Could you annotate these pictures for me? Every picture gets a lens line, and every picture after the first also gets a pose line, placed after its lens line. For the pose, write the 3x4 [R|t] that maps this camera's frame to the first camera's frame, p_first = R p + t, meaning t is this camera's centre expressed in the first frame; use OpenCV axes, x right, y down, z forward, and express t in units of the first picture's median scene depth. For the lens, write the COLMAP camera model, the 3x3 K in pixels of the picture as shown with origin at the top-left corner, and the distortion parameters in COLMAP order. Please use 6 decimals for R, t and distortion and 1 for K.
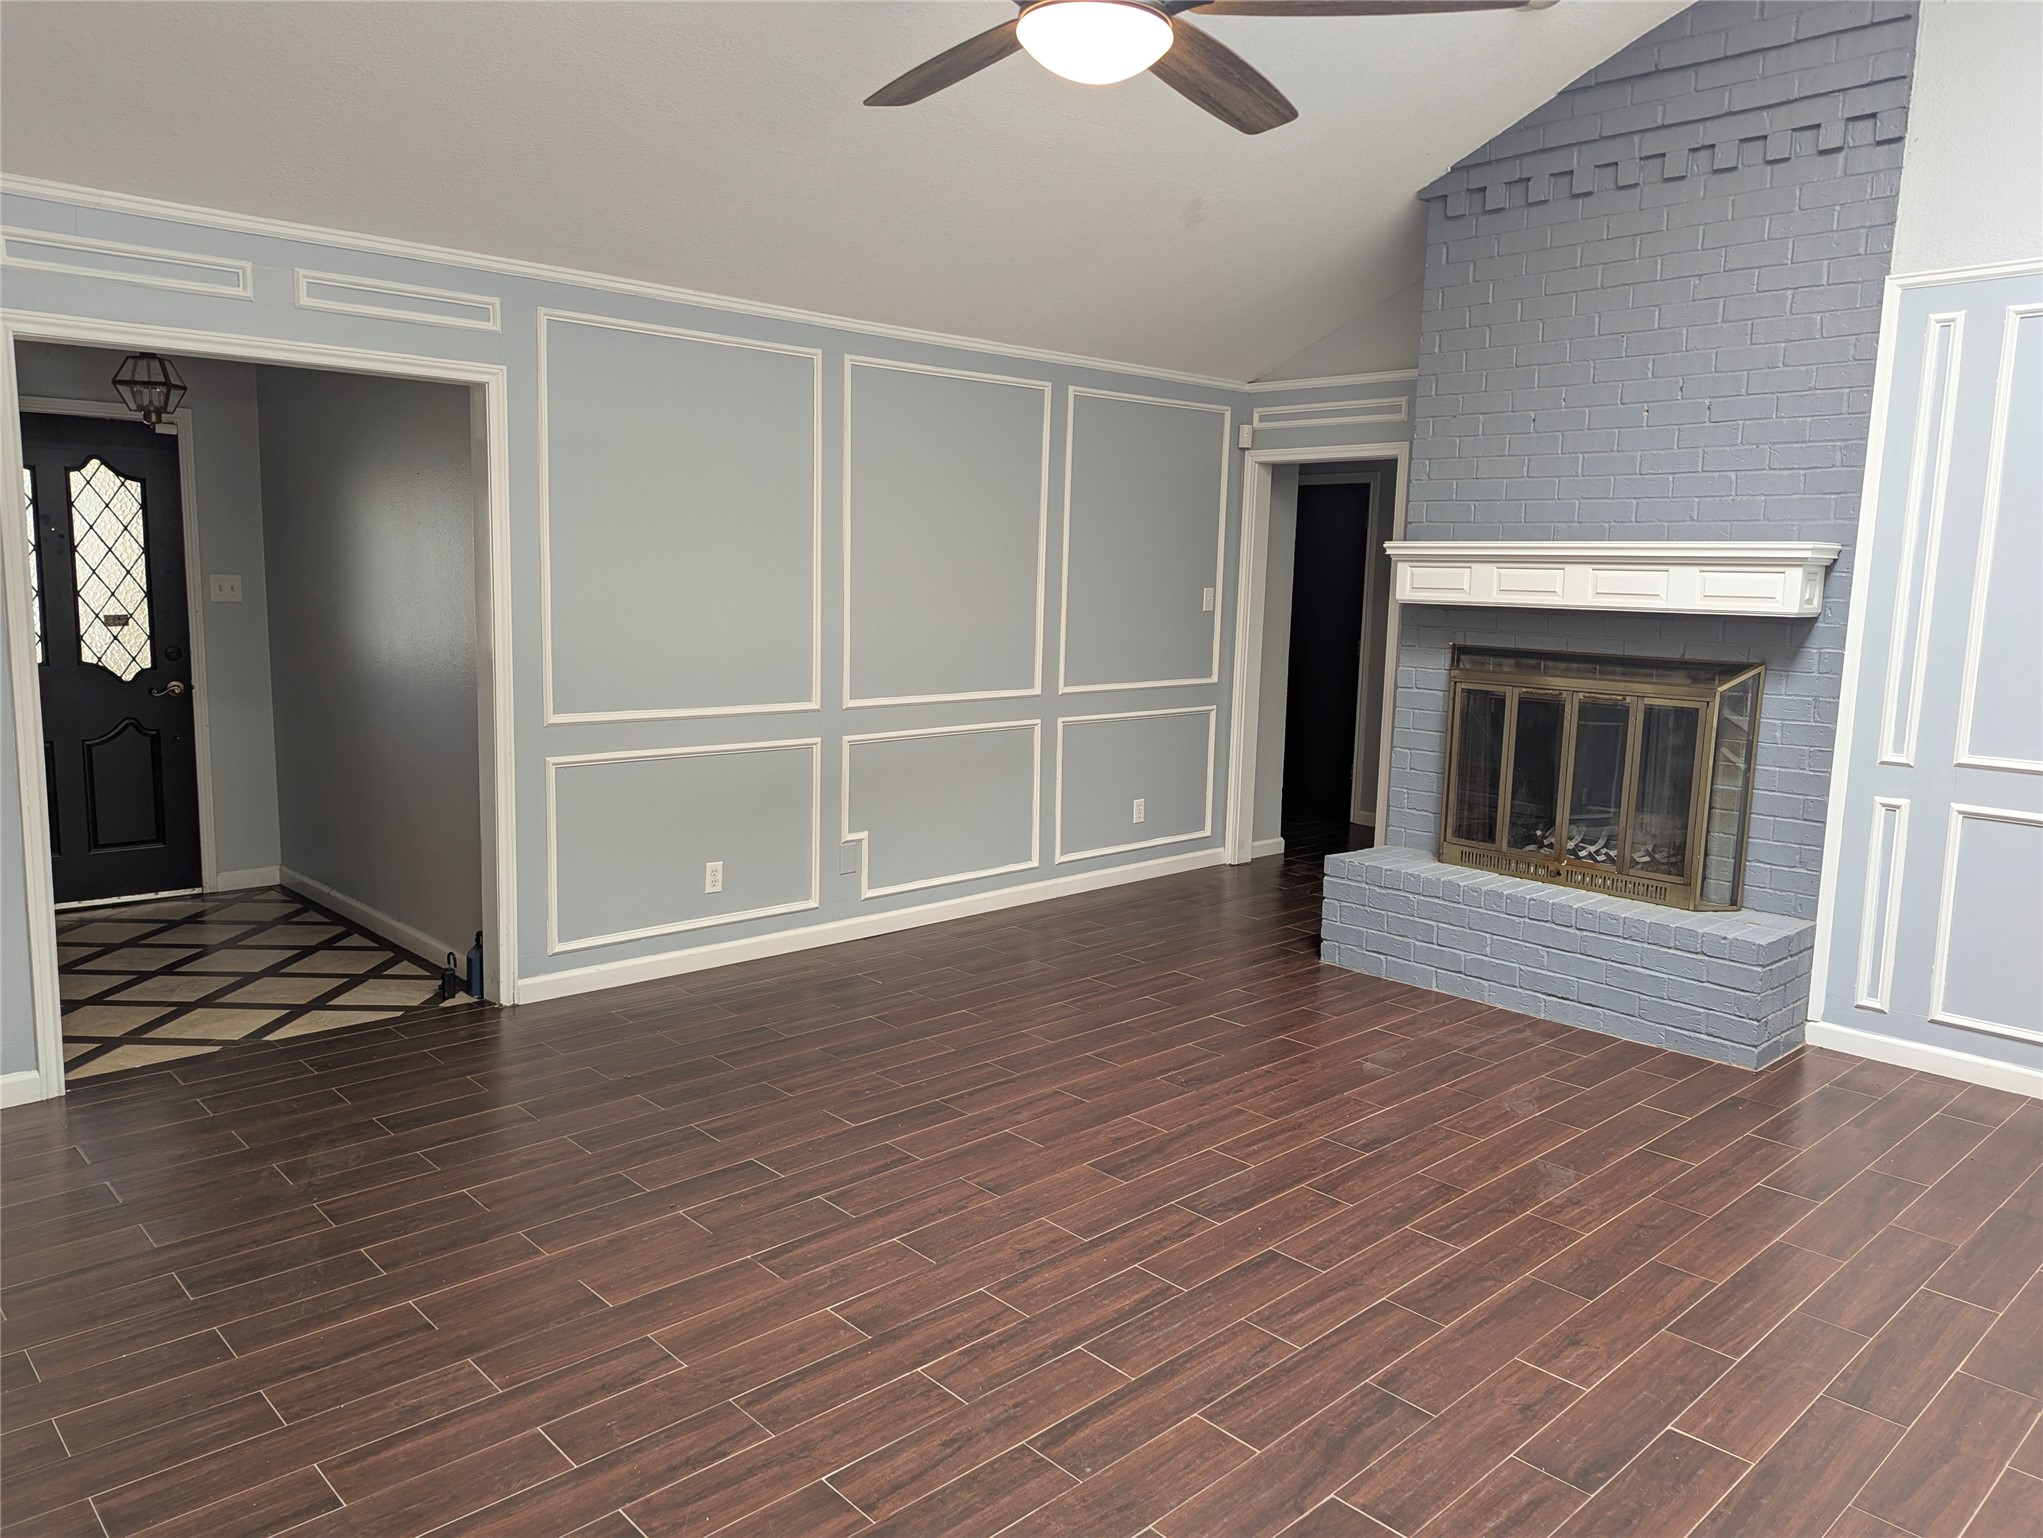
lens RADIAL K [[1439.0, 0, 1052.8], [0, 1439.0, 737.5], [0, 0, 1]] dist [0.084505, -0.090649]
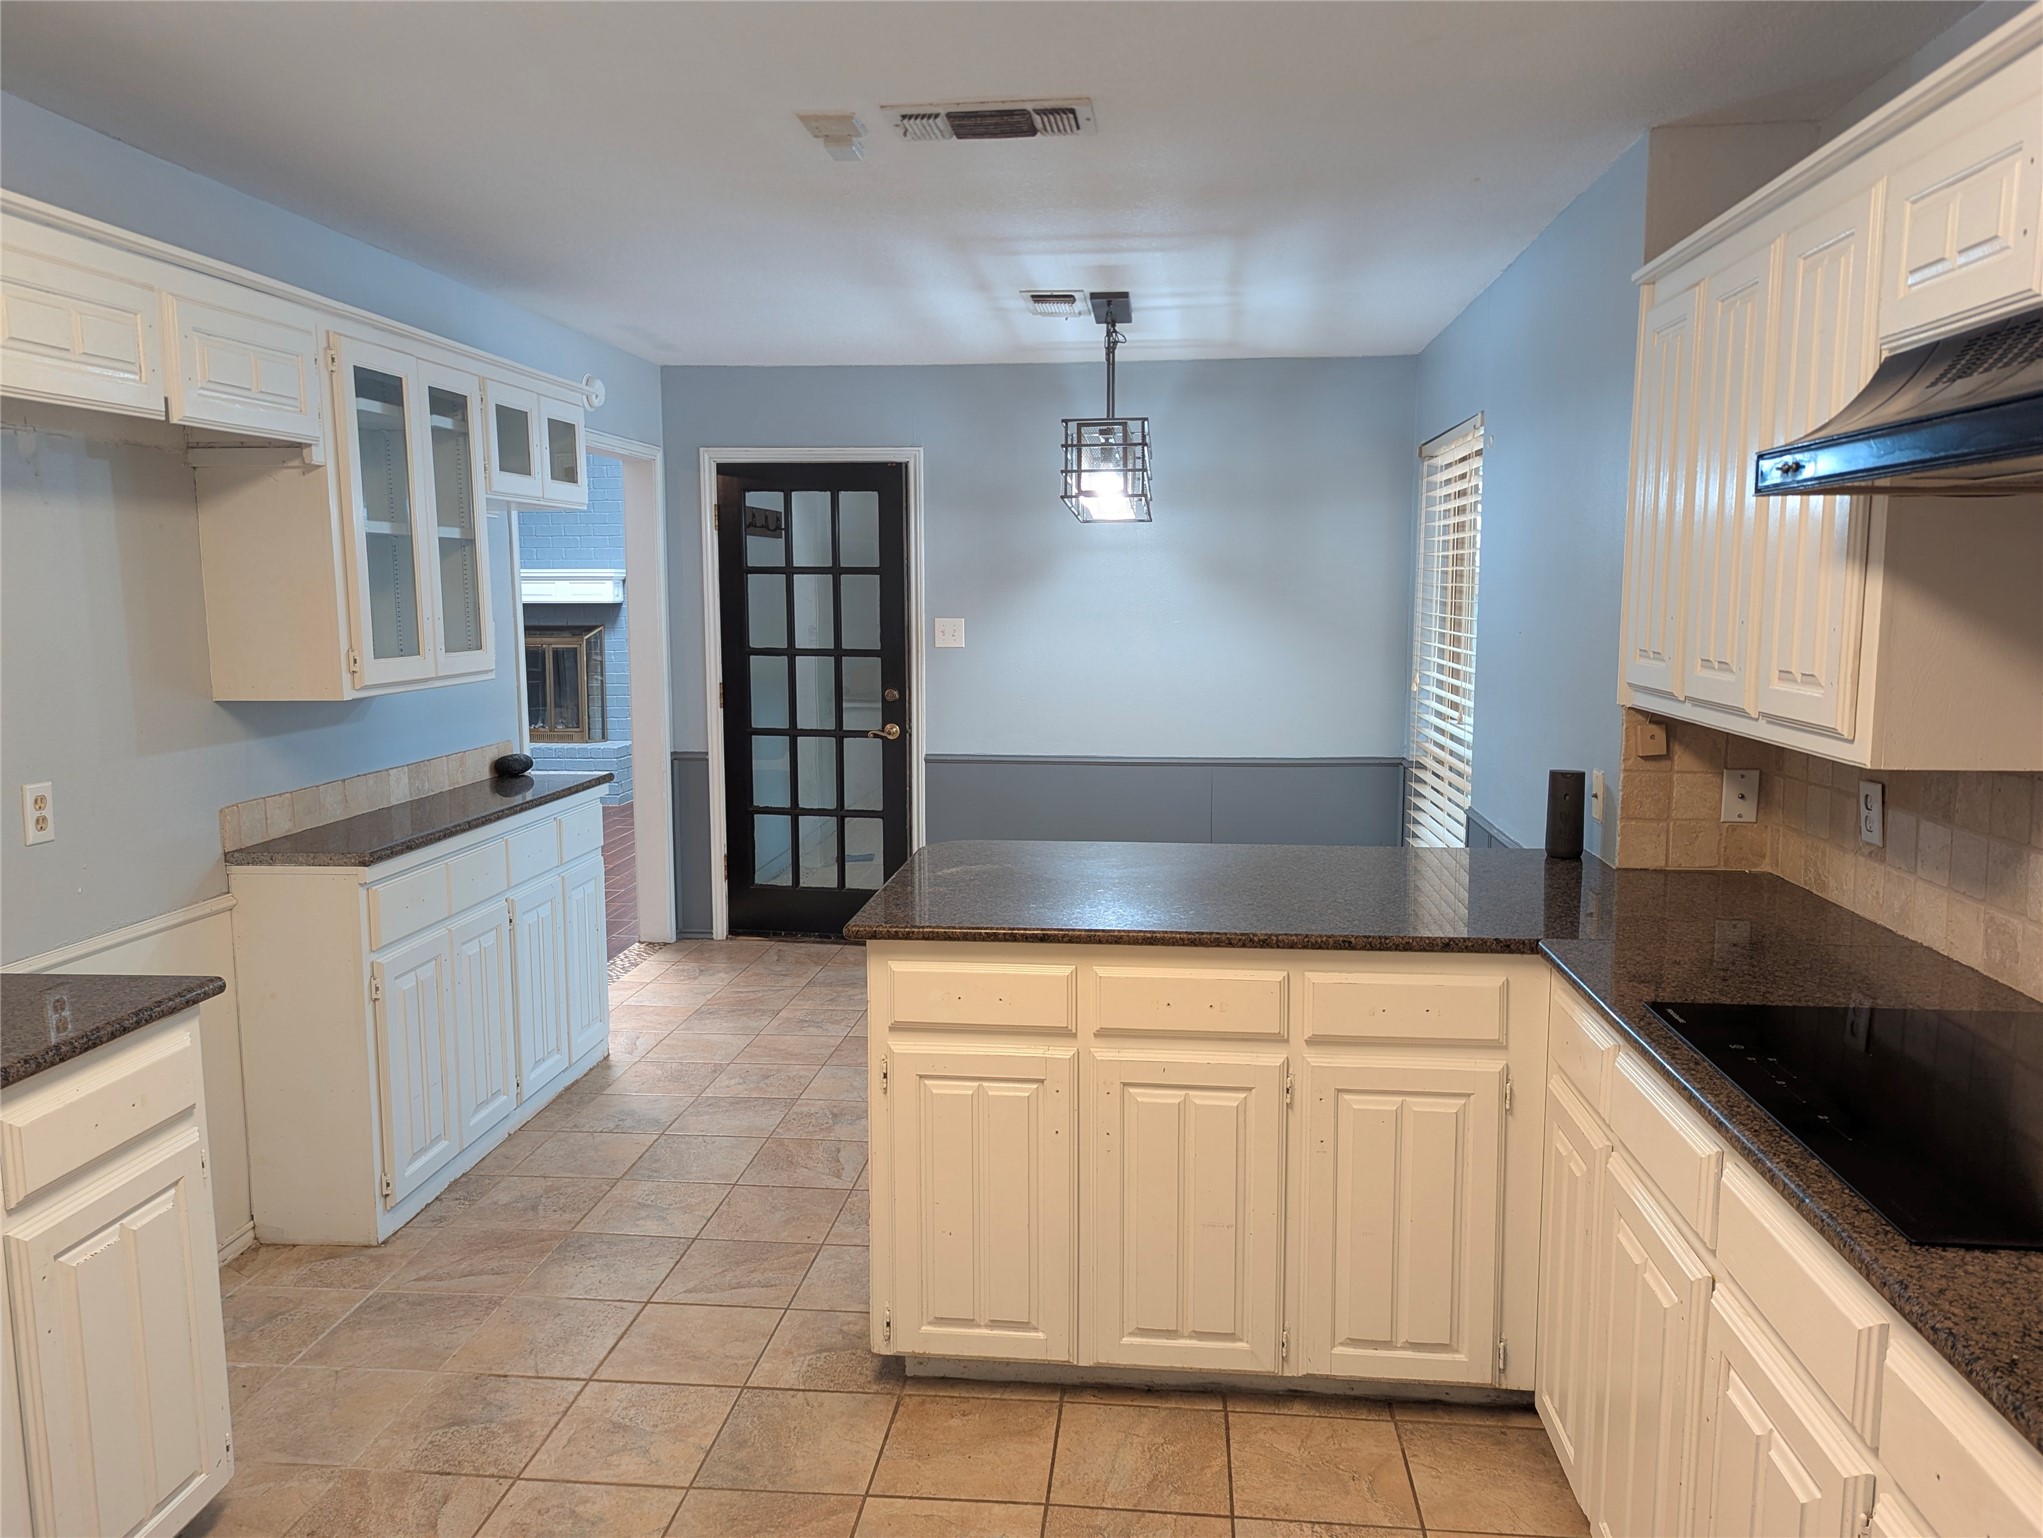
lens RADIAL K [[1446.1, 0, 1021.5], [0, 1446.1, 769.0], [0, 0, 1]] dist [-0.000859, -0.000294]
pose [[0.760983, -0.114286, 0.638627, -0.446582], [0.104279, 0.993110, 0.053466, 0.114272], [-0.640337, 0.025909, 0.767657, -1.067817]]
